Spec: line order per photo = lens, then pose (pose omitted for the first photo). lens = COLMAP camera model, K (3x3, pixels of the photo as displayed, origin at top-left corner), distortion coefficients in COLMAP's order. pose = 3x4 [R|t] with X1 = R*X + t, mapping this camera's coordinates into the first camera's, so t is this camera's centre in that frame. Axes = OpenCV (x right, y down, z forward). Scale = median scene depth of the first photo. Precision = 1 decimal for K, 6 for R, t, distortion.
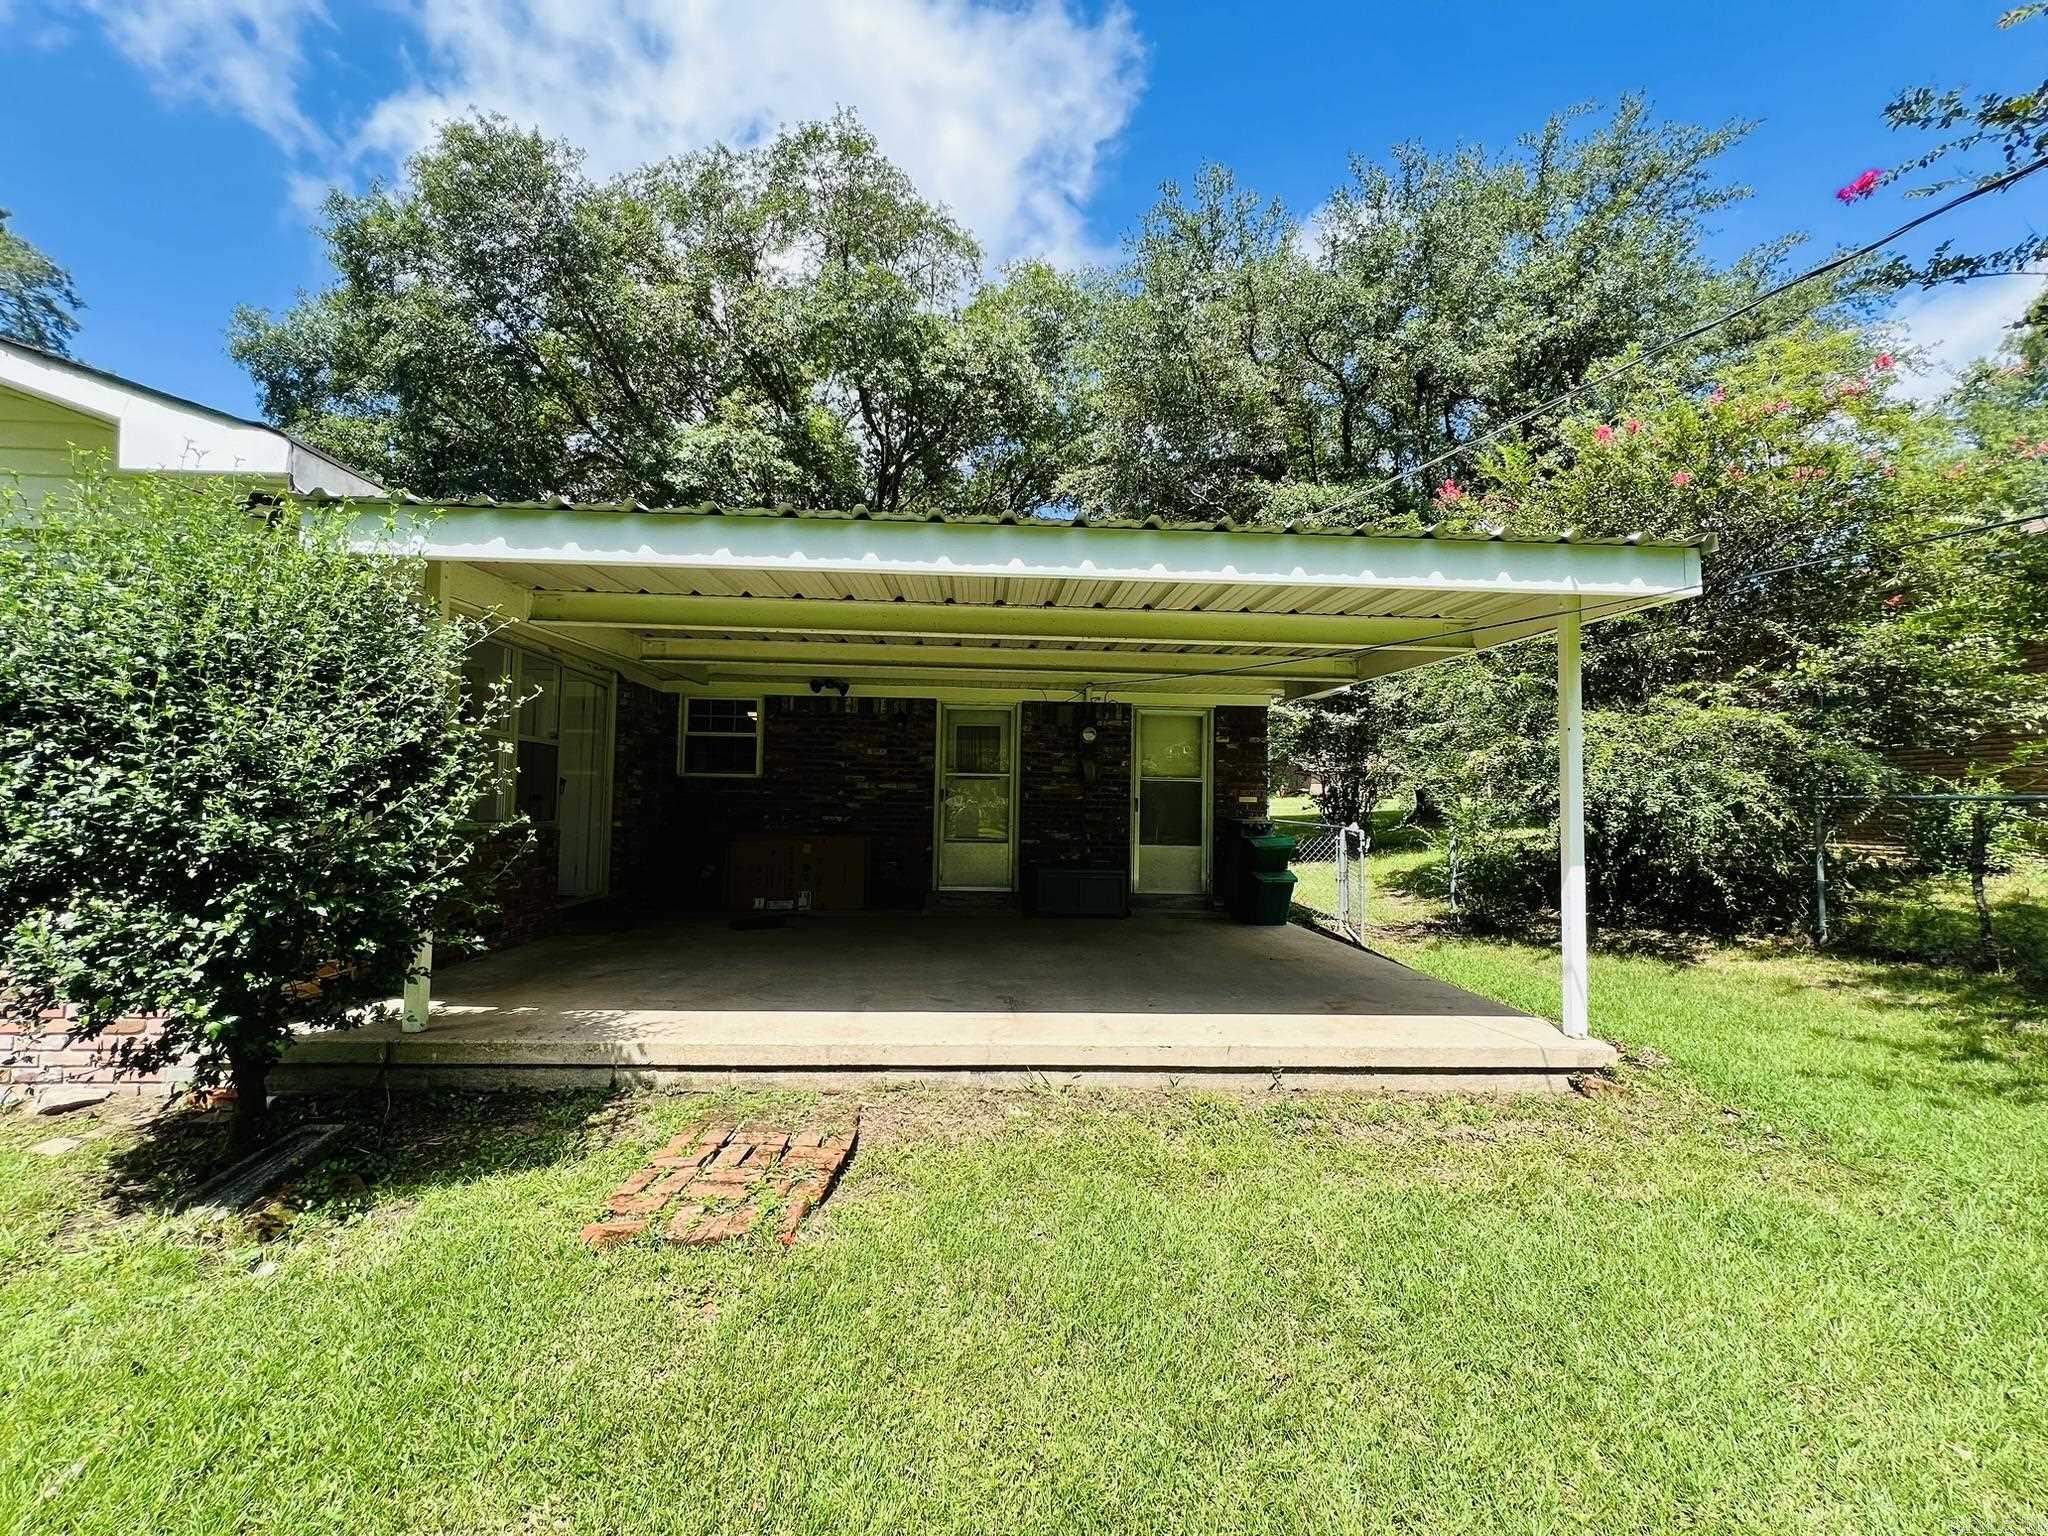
lens RADIAL K [[818.2, 0, 1028.7], [0, 818.2, 769.4], [0, 0, 1]] dist [0.000810, -0.000197]
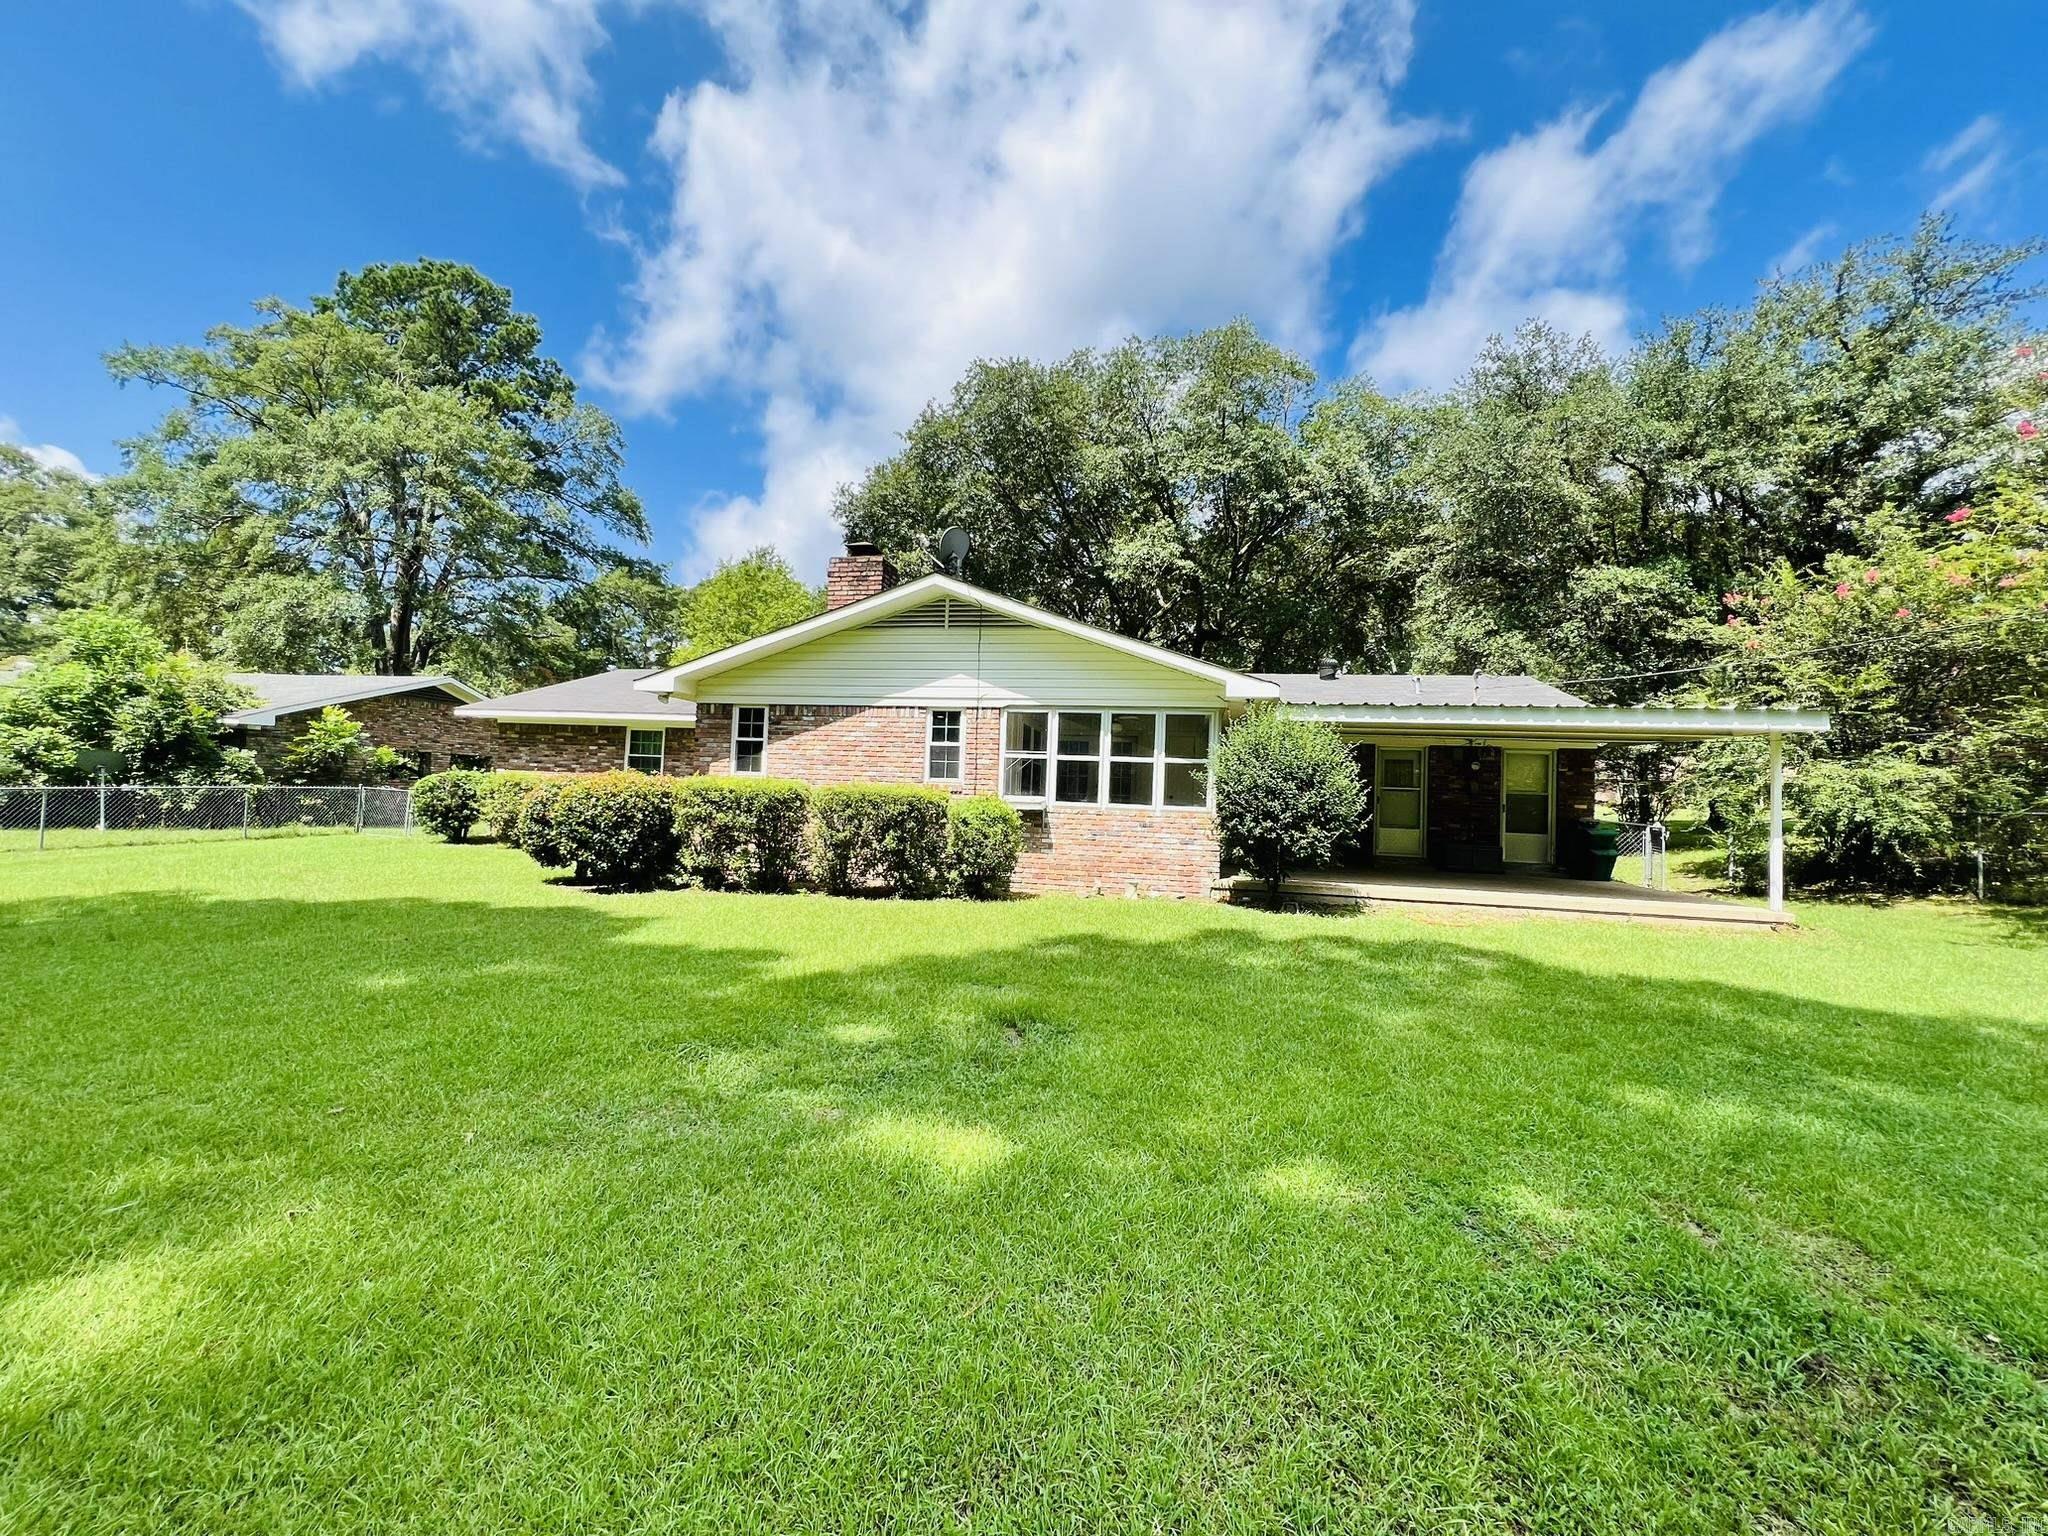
lens RADIAL K [[818.2, 0, 1016.7], [0, 818.2, 769.9], [0, 0, 1]] dist [0.000810, -0.000197]
pose [[0.964489, 0.008843, -0.263976, -0.381645], [-0.008794, 0.999960, 0.001365, -0.028081], [0.263978, 0.001005, 0.964528, -0.860163]]
